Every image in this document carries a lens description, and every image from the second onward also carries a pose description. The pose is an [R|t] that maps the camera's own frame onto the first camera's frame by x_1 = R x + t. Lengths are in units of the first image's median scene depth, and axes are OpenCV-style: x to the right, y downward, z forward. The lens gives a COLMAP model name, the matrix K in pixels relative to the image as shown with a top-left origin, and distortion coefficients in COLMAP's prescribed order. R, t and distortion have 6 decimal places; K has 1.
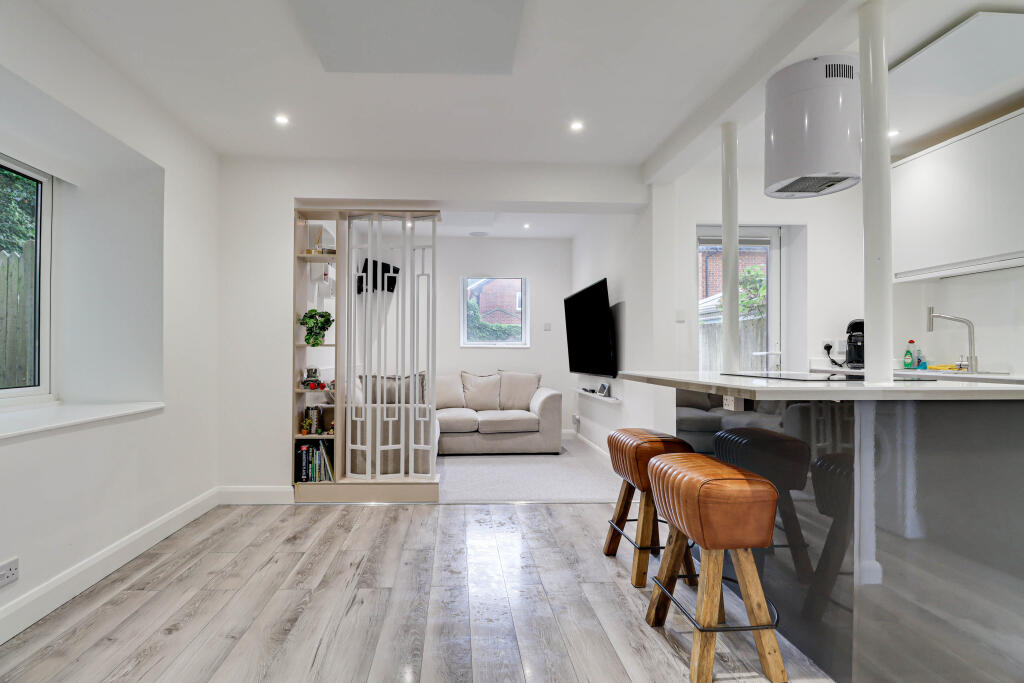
lens RADIAL K [[495.9, 0, 472.7], [0, 495.9, 344.6], [0, 0, 1]] dist [-0.011507, -0.000495]
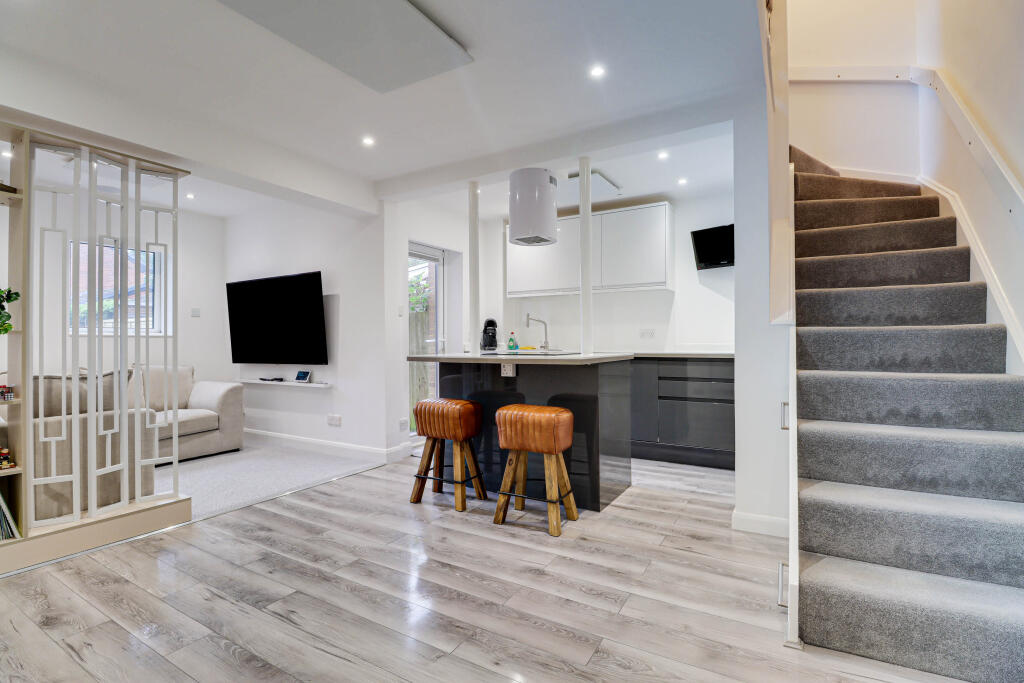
lens RADIAL K [[482.3, 0, 516.0], [0, 482.3, 337.5], [0, 0, 1]] dist [0.000102, -0.014262]
pose [[0.534988, 0.000048, 0.844860, -0.425810], [-0.005817, 0.999977, 0.003627, 0.002509], [-0.844840, -0.006855, 0.534975, 0.096788]]
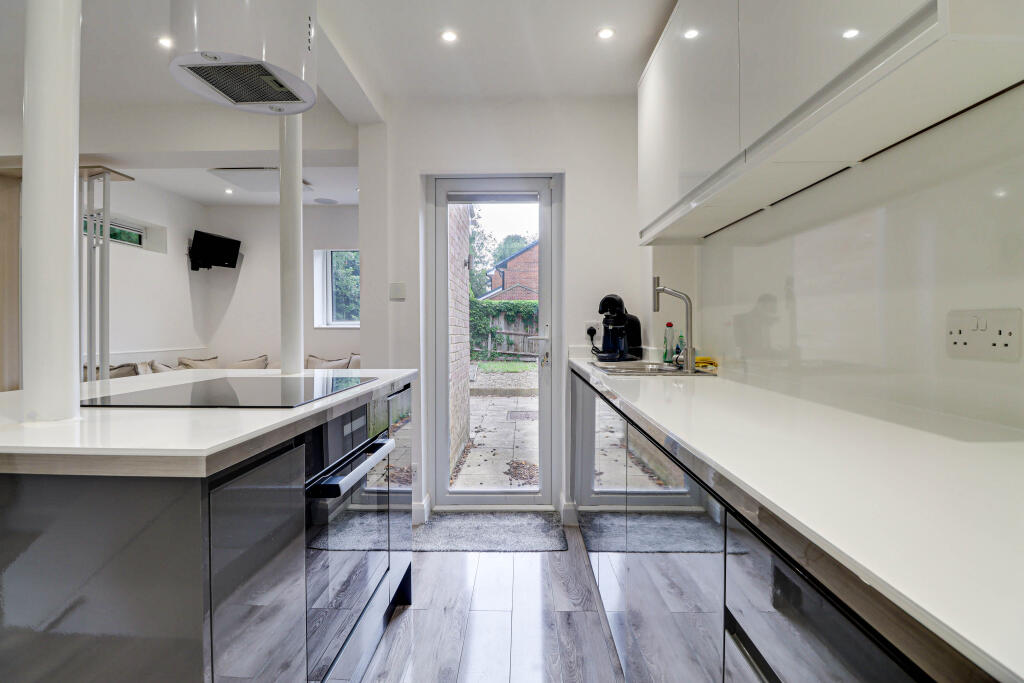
lens RADIAL K [[486.3, 0, 512.3], [0, 486.3, 328.1], [0, 0, 1]] dist [0.001006, 0.000283]
pose [[0.998523, -0.003067, -0.054240, 0.608565], [0.003924, 0.999869, 0.015710, -0.011655], [0.054185, -0.015900, 0.998404, 0.223102]]
